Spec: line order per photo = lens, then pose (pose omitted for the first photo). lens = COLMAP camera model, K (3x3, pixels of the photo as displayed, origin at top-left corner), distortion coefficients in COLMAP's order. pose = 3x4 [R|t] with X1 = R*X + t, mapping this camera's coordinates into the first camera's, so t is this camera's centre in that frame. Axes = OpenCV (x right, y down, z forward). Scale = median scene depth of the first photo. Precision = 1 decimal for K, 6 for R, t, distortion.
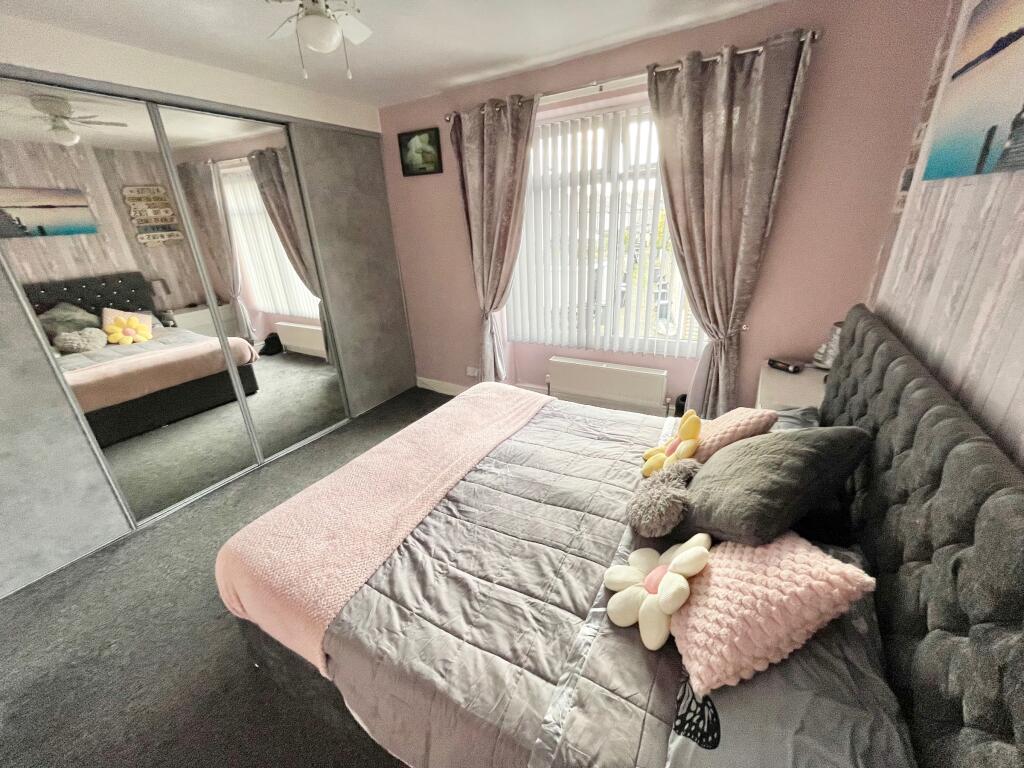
lens RADIAL K [[414.5, 0, 506.6], [0, 414.5, 380.0], [0, 0, 1]] dist [-0.003067, 0.000587]
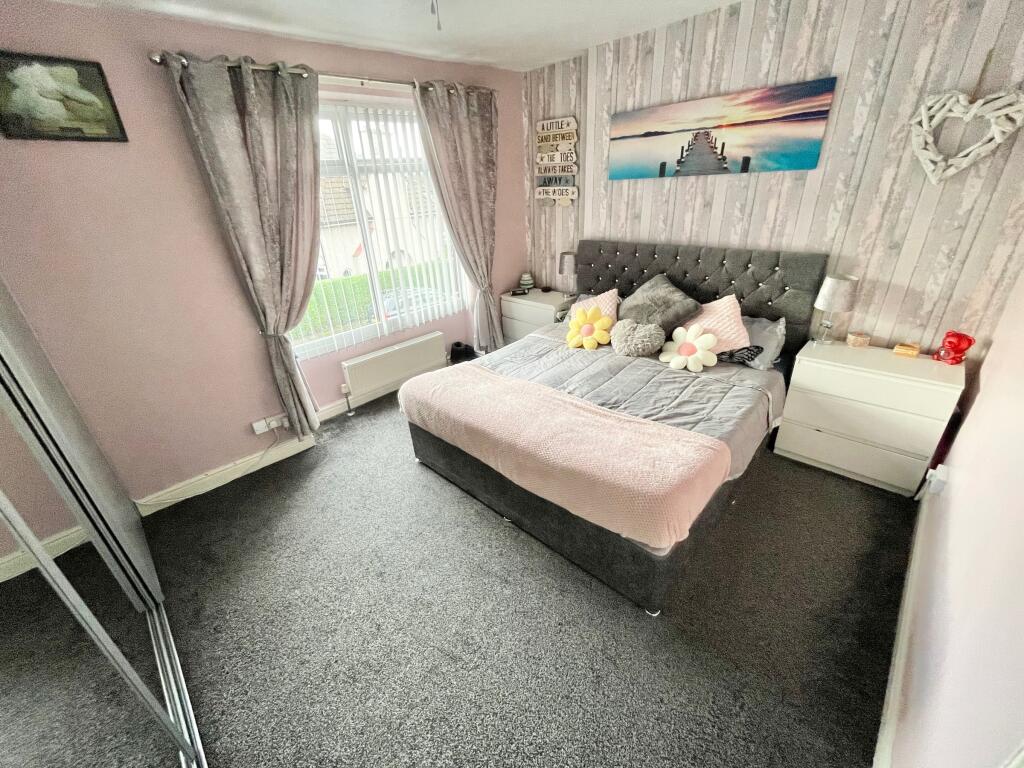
lens RADIAL K [[414.5, 0, 508.1], [0, 414.5, 384.4], [0, 0, 1]] dist [-0.003067, 0.000587]
pose [[0.248332, -0.387436, 0.887820, -1.261509], [0.399061, 0.876060, 0.270683, -0.233089], [-0.882656, 0.287075, 0.372164, 0.691538]]
